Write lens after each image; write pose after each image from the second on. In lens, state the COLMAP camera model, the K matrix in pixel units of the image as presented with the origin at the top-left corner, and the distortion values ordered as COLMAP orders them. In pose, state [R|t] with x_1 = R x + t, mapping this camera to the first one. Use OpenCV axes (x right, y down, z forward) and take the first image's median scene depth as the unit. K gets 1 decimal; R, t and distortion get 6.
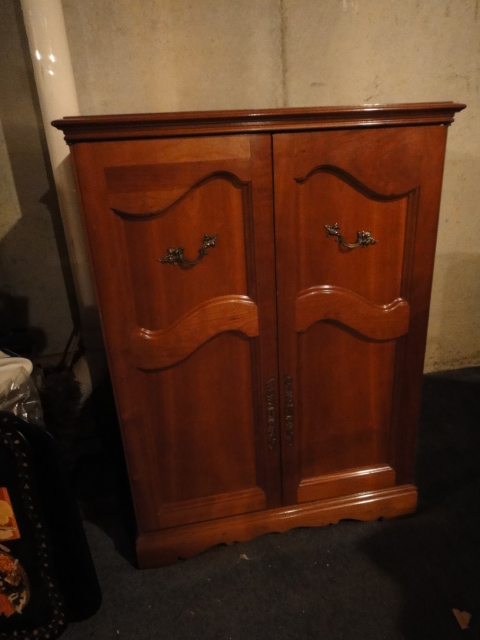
lens RADIAL K [[456.6, 0, 241.8], [0, 456.6, 319.5], [0, 0, 1]] dist [0.008320, -0.002247]
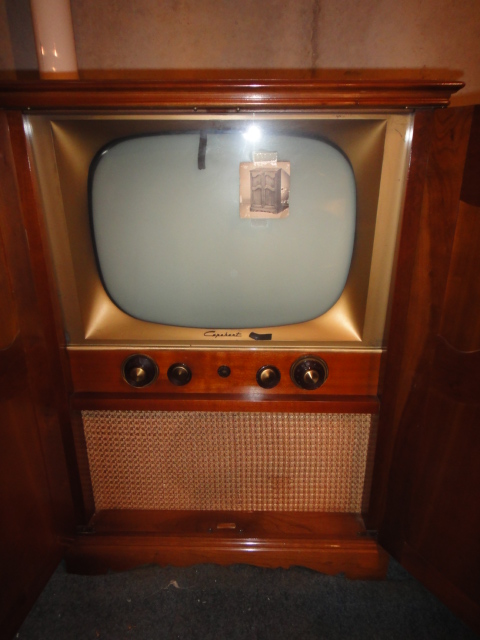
lens RADIAL K [[456.6, 0, 241.8], [0, 456.6, 319.5], [0, 0, 1]] dist [0.008320, -0.002247]
pose [[0.976189, 0.118090, -0.181961, 0.270007], [-0.120165, 0.992754, -0.000384, -0.015687], [0.180597, 0.022240, 0.983306, 0.143238]]
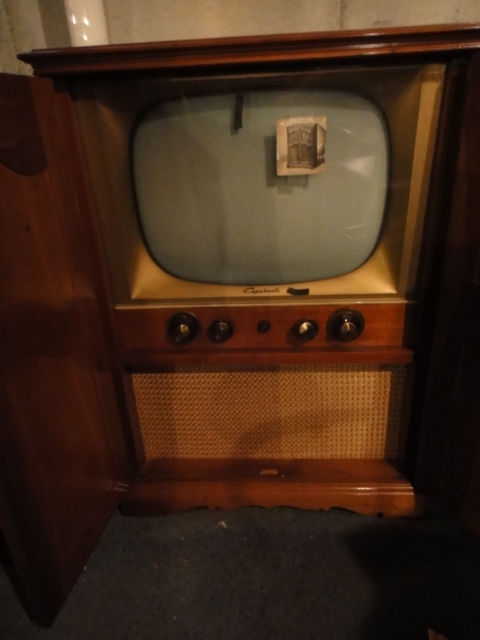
lens RADIAL K [[456.6, 0, 241.8], [0, 456.6, 319.5], [0, 0, 1]] dist [0.008320, -0.002247]
pose [[0.969228, 0.102512, -0.223804, 0.248221], [-0.088673, 0.993523, 0.071058, 0.014900], [0.229638, -0.049026, 0.972040, 0.095788]]
